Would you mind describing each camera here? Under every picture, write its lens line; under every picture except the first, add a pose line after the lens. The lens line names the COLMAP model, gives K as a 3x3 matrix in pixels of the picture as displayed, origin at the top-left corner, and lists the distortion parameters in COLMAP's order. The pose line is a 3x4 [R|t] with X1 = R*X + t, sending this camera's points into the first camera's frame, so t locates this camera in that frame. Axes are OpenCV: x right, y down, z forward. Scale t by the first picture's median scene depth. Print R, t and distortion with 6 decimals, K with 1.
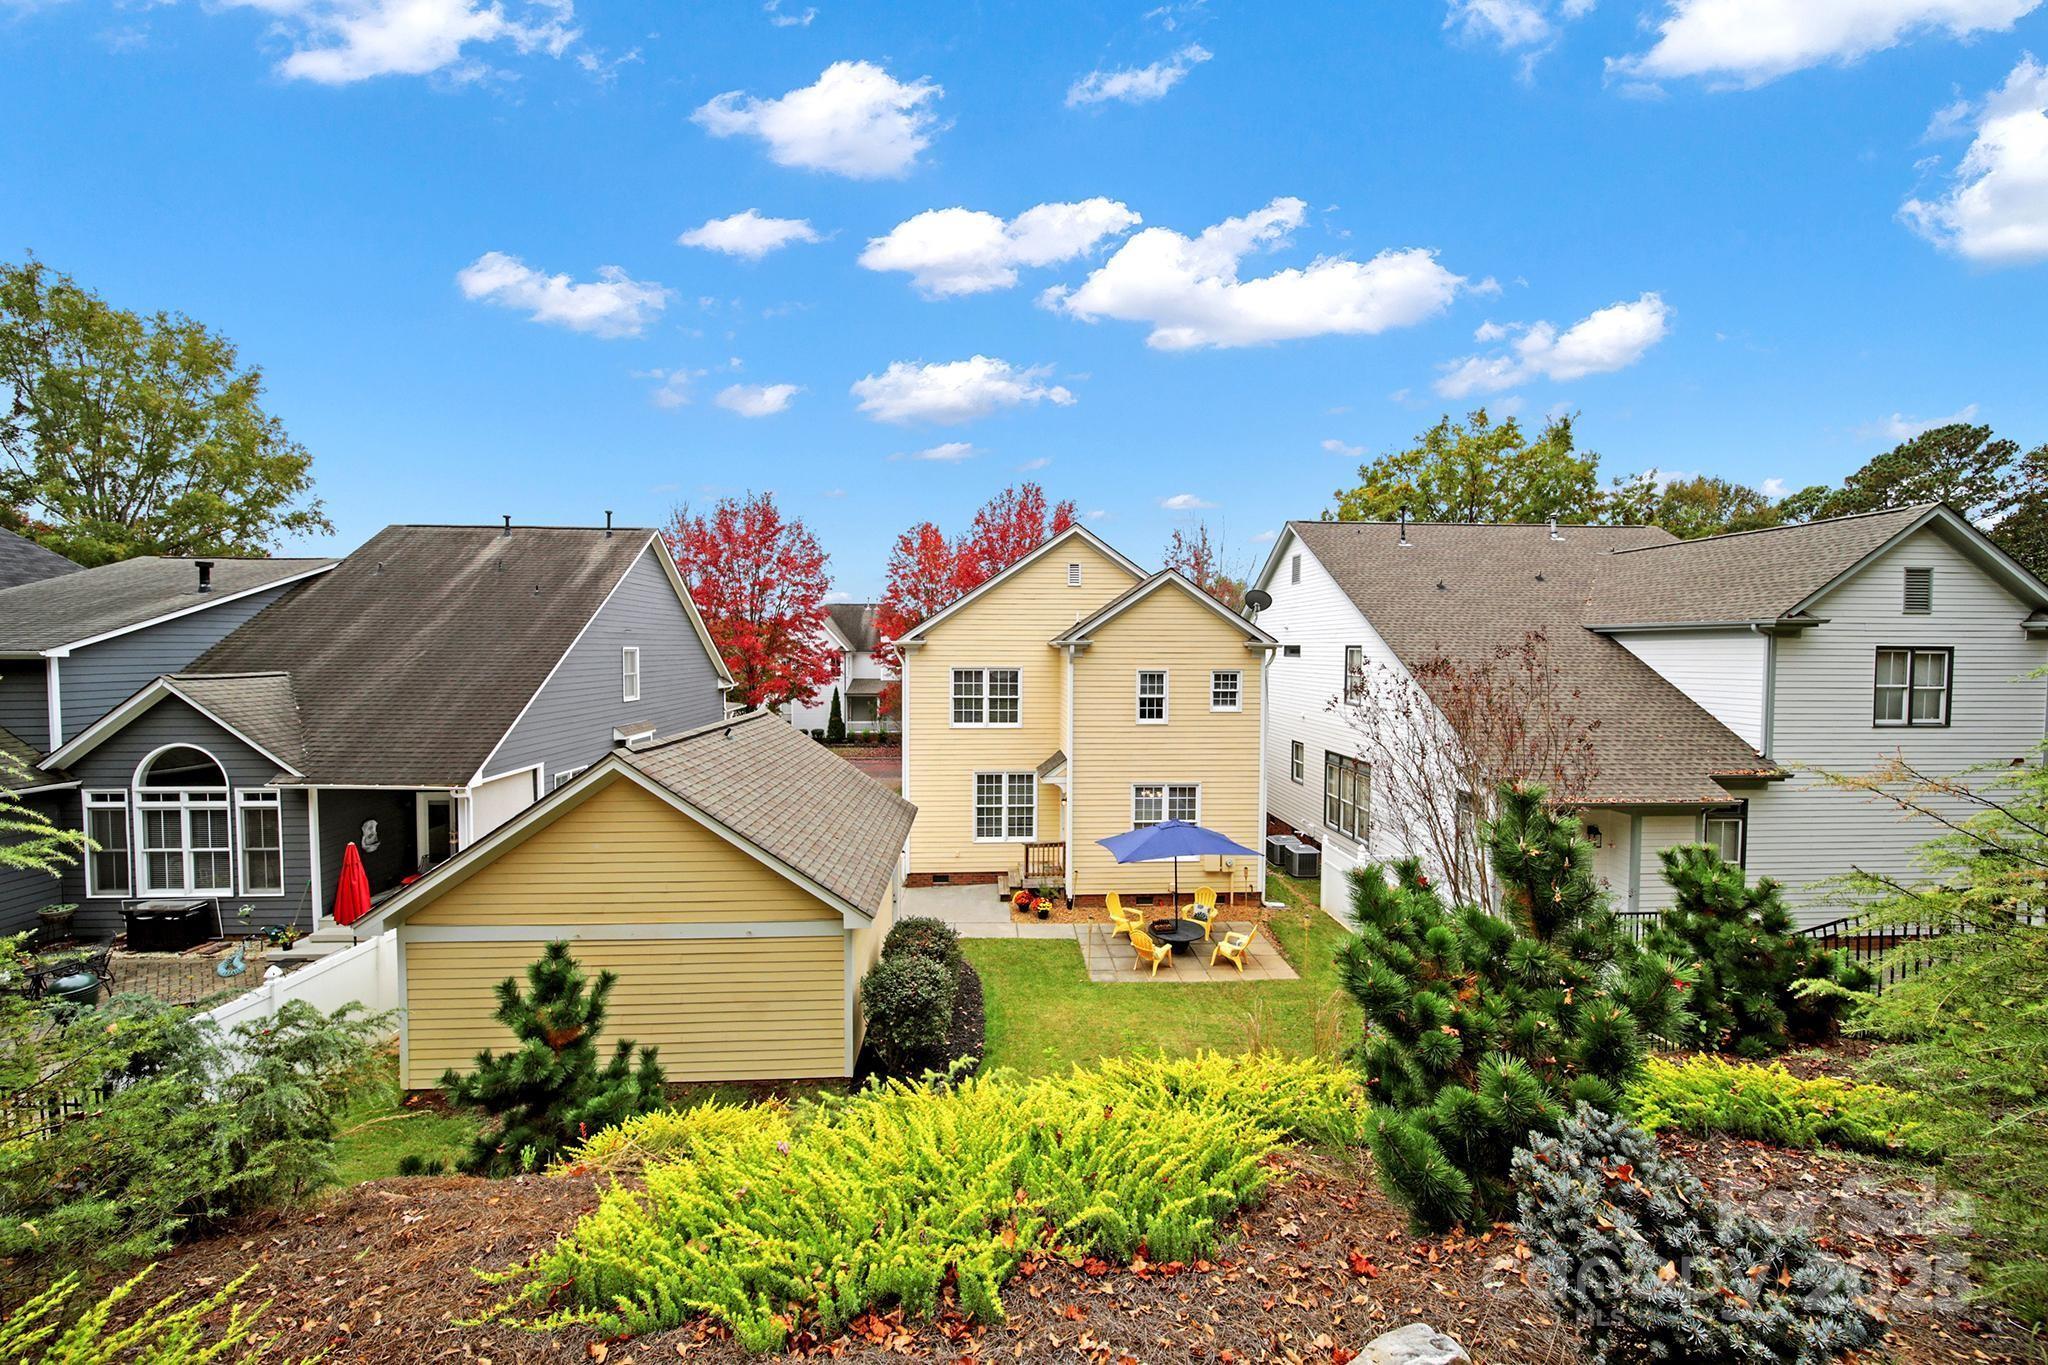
lens RADIAL K [[730.2, 0, 1020.6], [0, 730.2, 667.2], [0, 0, 1]] dist [-0.000114, -0.000206]
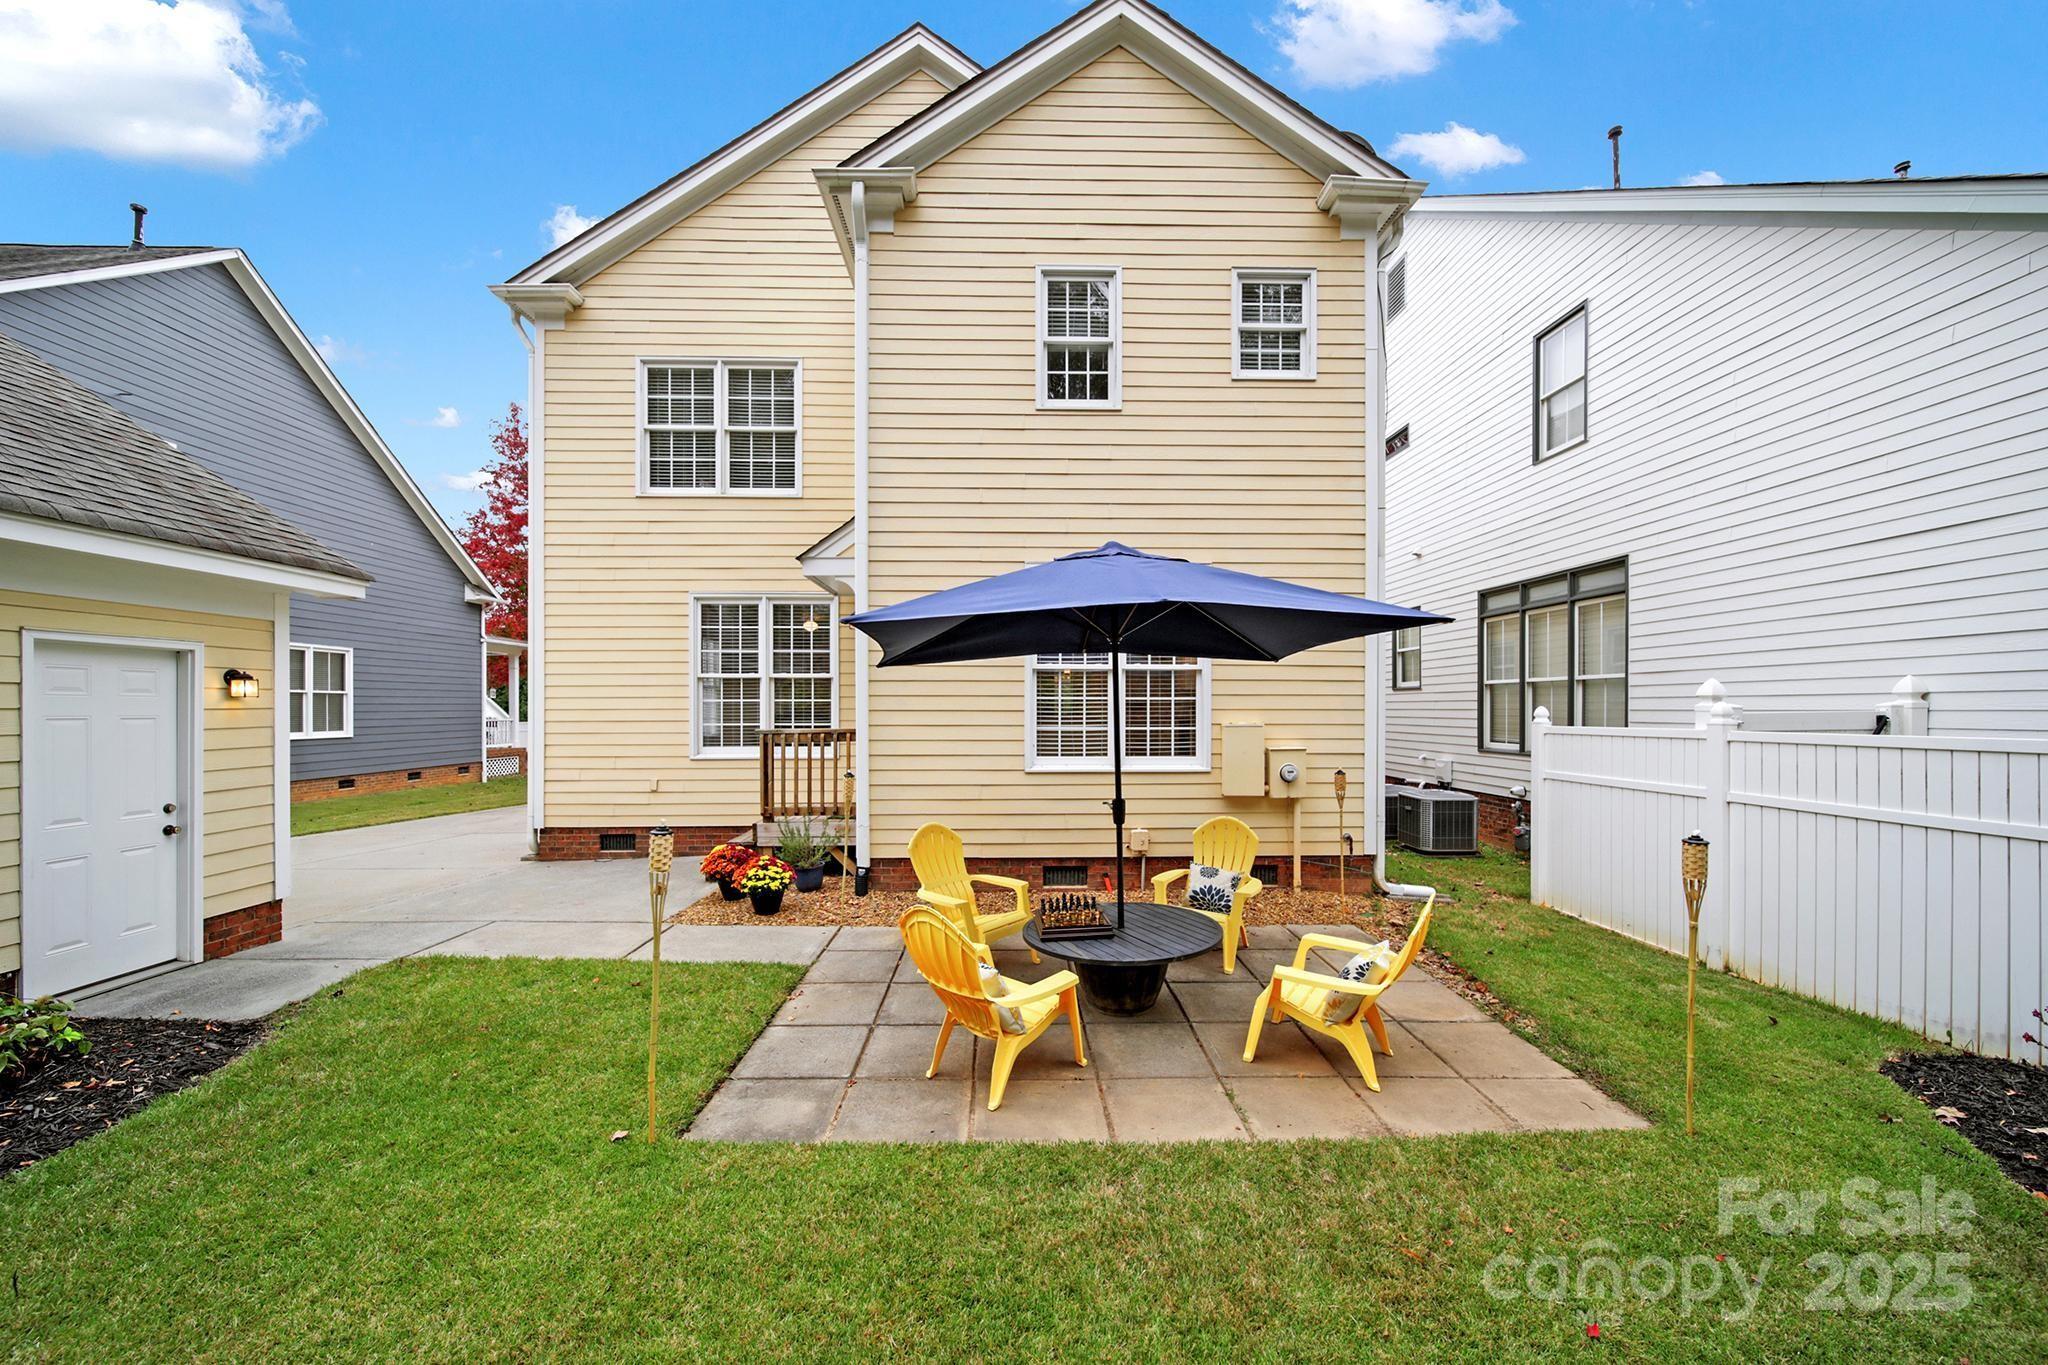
lens RADIAL K [[741.1, 0, 1022.6], [0, 741.1, 704.5], [0, 0, 1]] dist [-0.000002, -0.002031]
pose [[0.999510, -0.006742, -0.030568, 0.159996], [0.005673, 0.999374, -0.034921, 0.244024], [0.030785, 0.034731, 0.998922, 0.612185]]
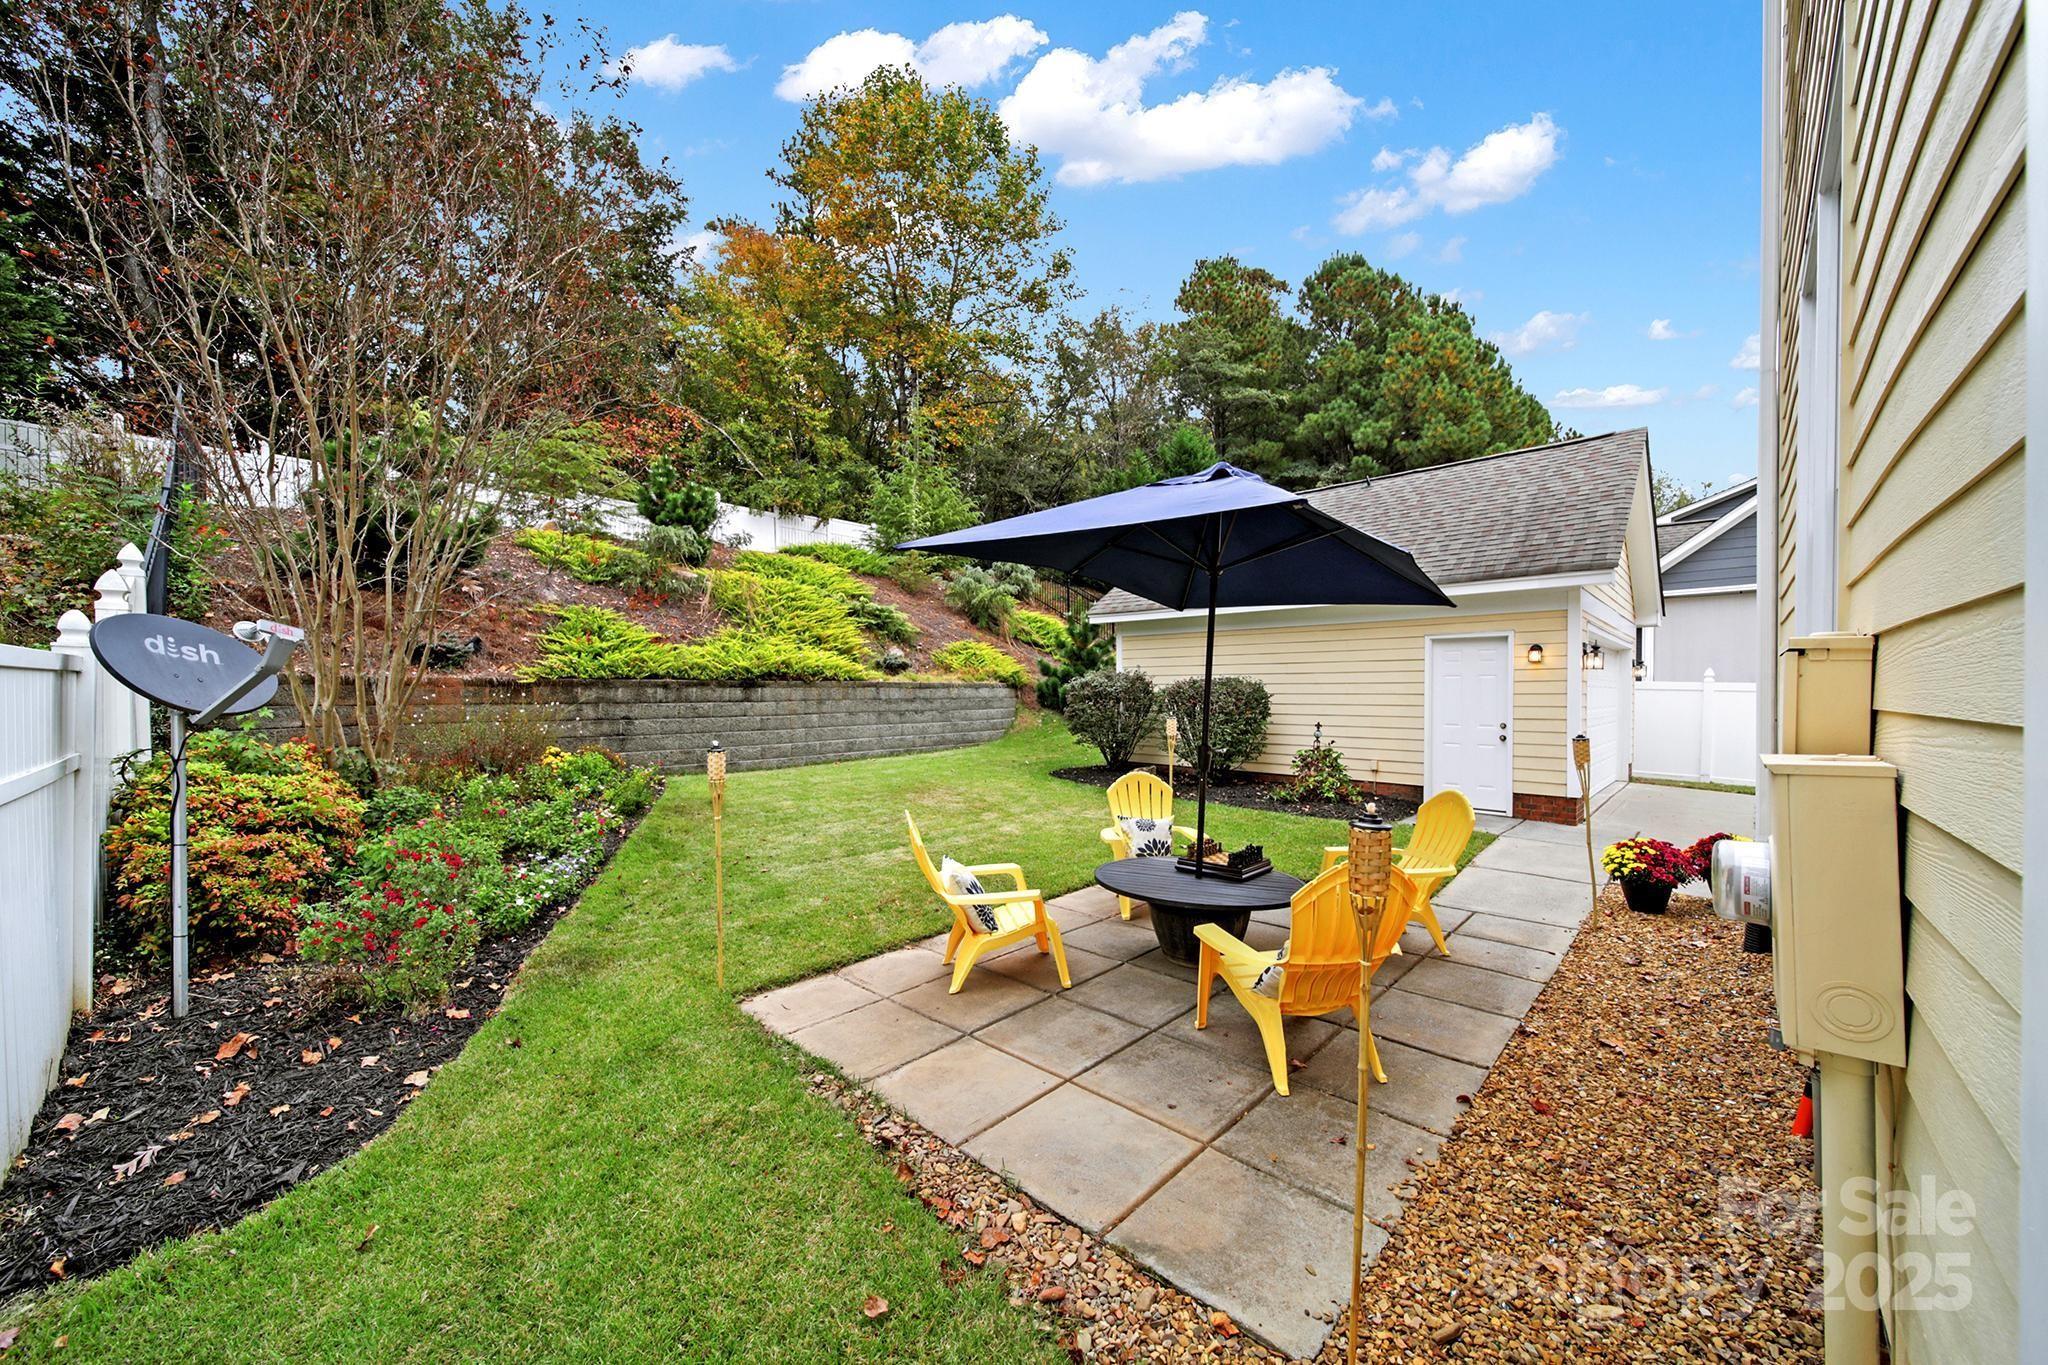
lens RADIAL K [[741.1, 0, 1022.6], [0, 741.1, 704.5], [0, 0, 1]] dist [-0.000002, -0.002031]
pose [[-0.734172, 0.005033, -0.678945, 0.391432], [-0.024988, 0.999095, 0.034427, 0.248053], [0.678503, 0.042241, -0.733382, 1.004455]]
